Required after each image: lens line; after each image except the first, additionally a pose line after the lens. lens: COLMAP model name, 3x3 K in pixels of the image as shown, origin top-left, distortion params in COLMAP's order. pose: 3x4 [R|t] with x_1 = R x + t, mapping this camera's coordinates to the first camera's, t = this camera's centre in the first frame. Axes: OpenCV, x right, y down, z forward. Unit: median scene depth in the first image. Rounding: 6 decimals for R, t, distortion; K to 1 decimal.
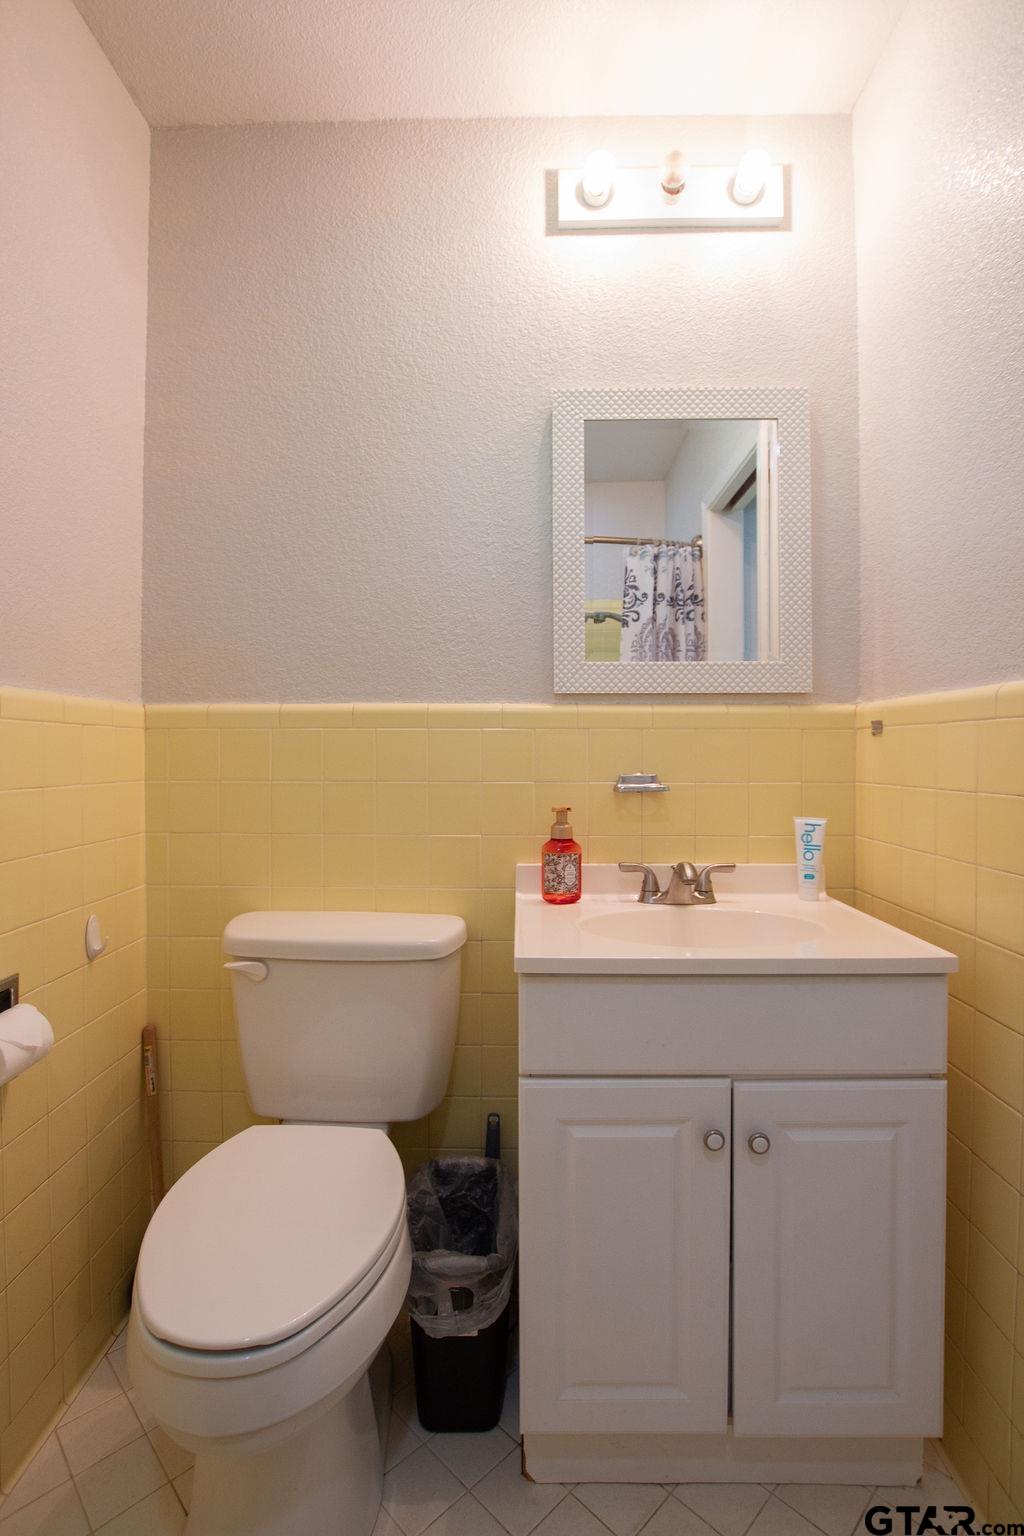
lens RADIAL K [[718.2, 0, 537.7], [0, 718.2, 754.9], [0, 0, 1]] dist [-0.029274, 0.005239]
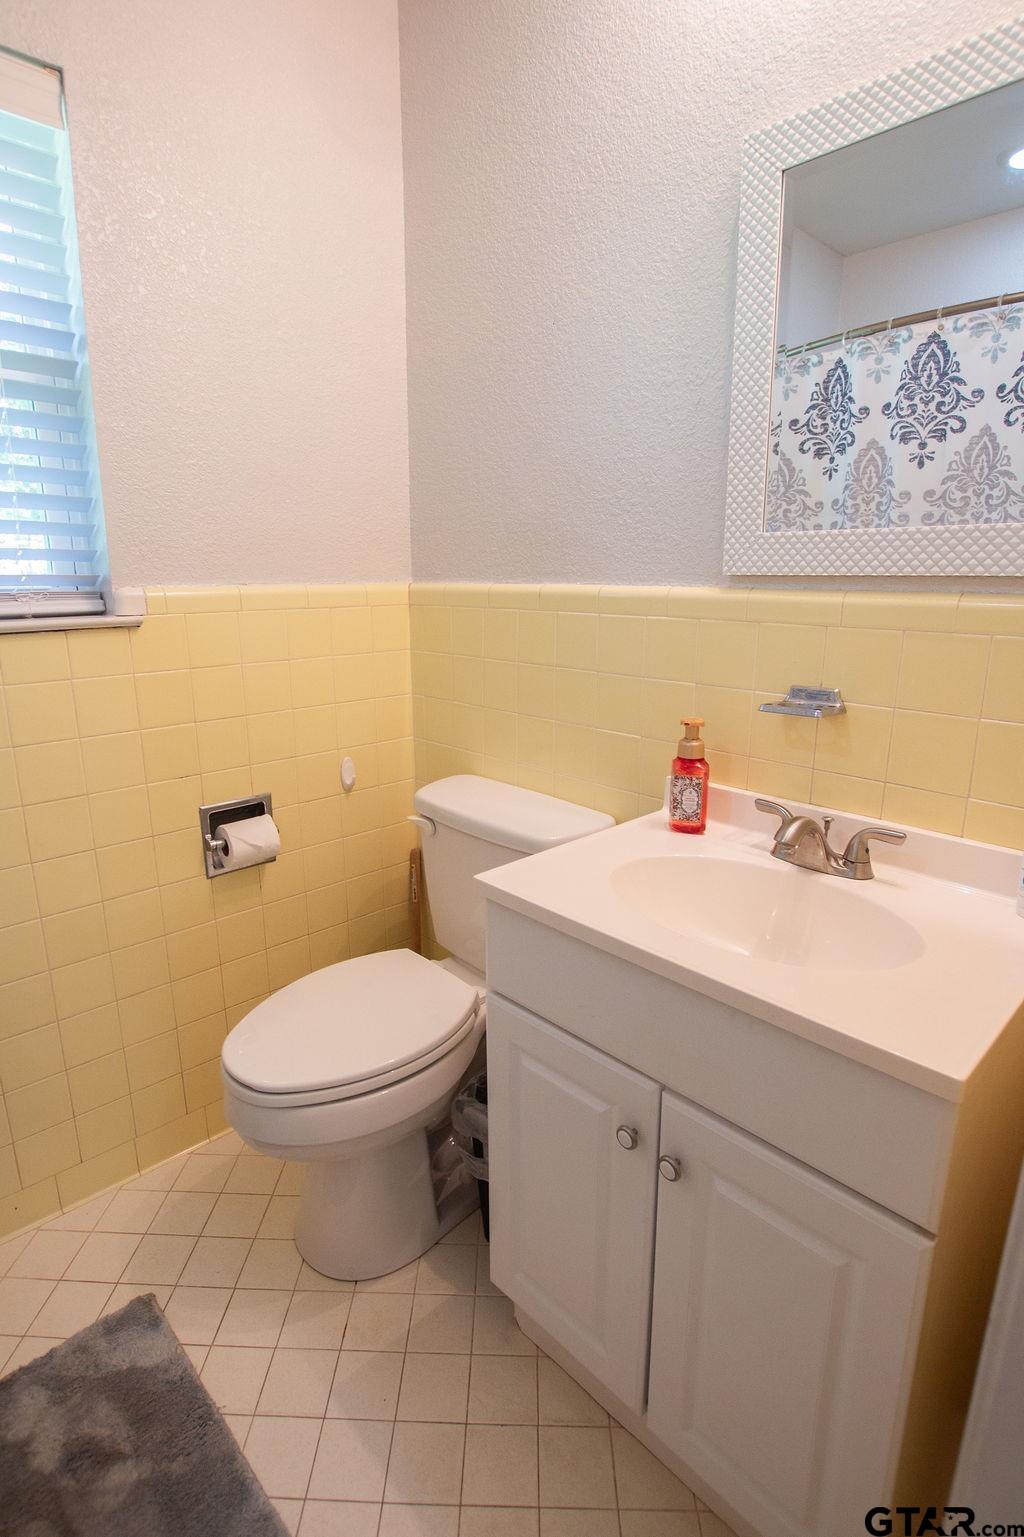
lens RADIAL K [[778.4, 0, 521.8], [0, 778.4, 754.5], [0, 0, 1]] dist [-0.023871, -0.000441]
pose [[0.699672, 0.163426, -0.695522, 0.509390], [-0.001809, 0.973890, 0.227015, -0.089384], [0.714462, -0.157578, 0.681699, 0.232398]]
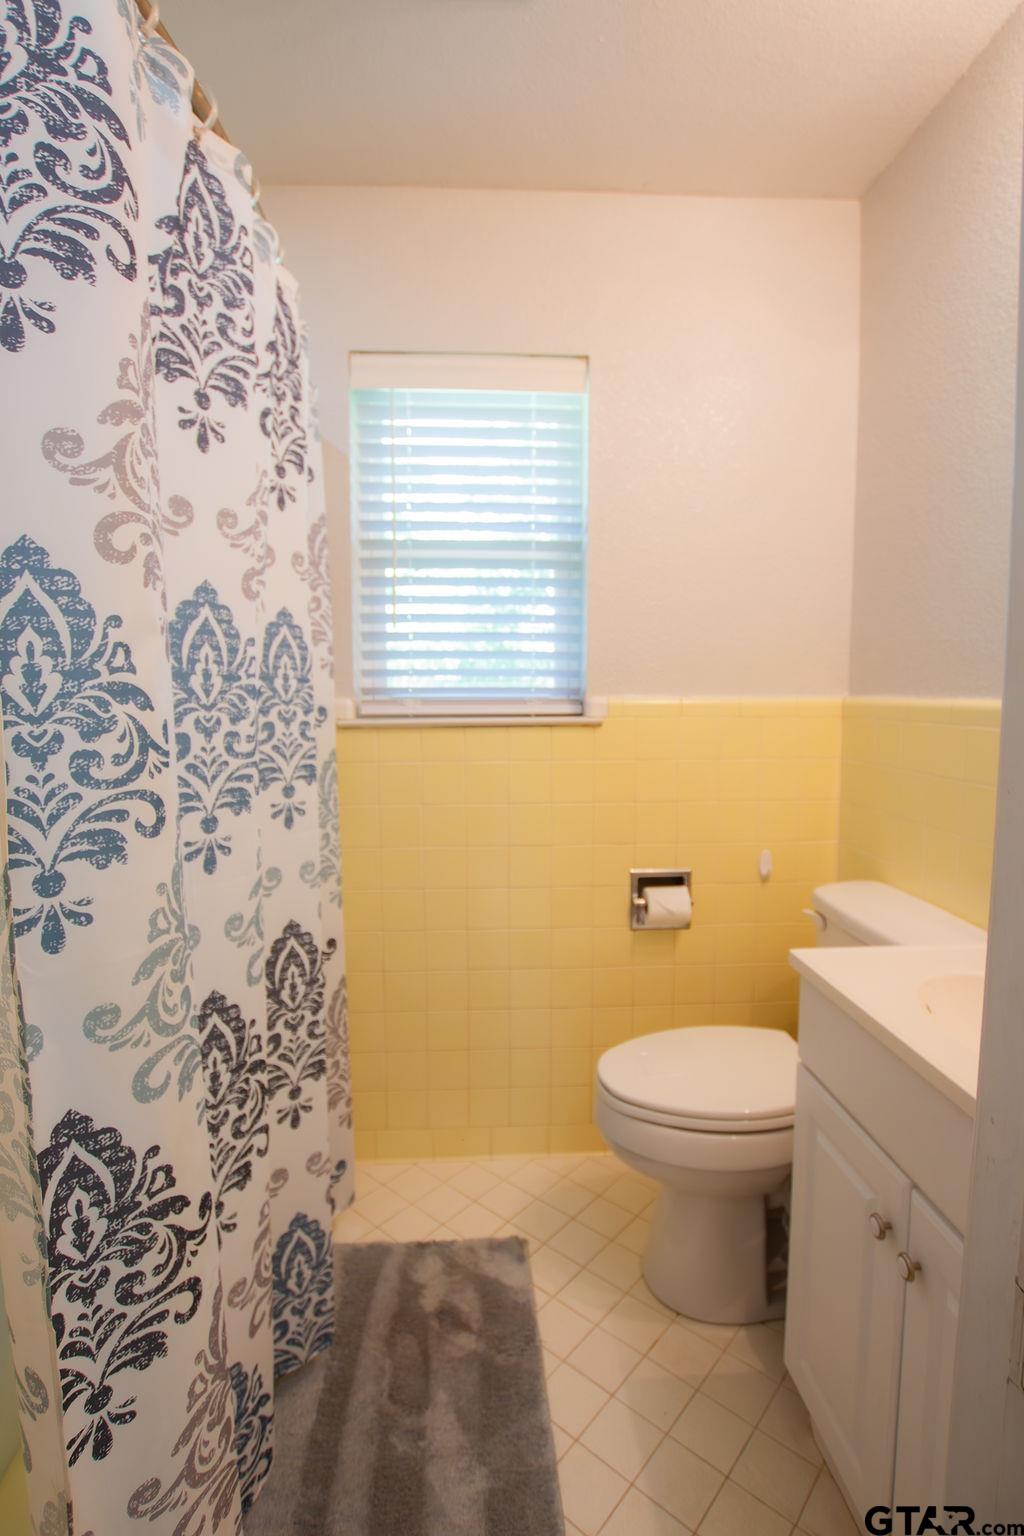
lens RADIAL K [[777.8, 0, 521.7], [0, 777.8, 754.0], [0, 0, 1]] dist [-0.023871, -0.000441]
pose [[0.088179, 0.083489, -0.992600, 0.762527], [-0.001841, 0.996493, 0.083653, -0.086040], [0.996103, -0.005549, 0.088024, 0.329086]]
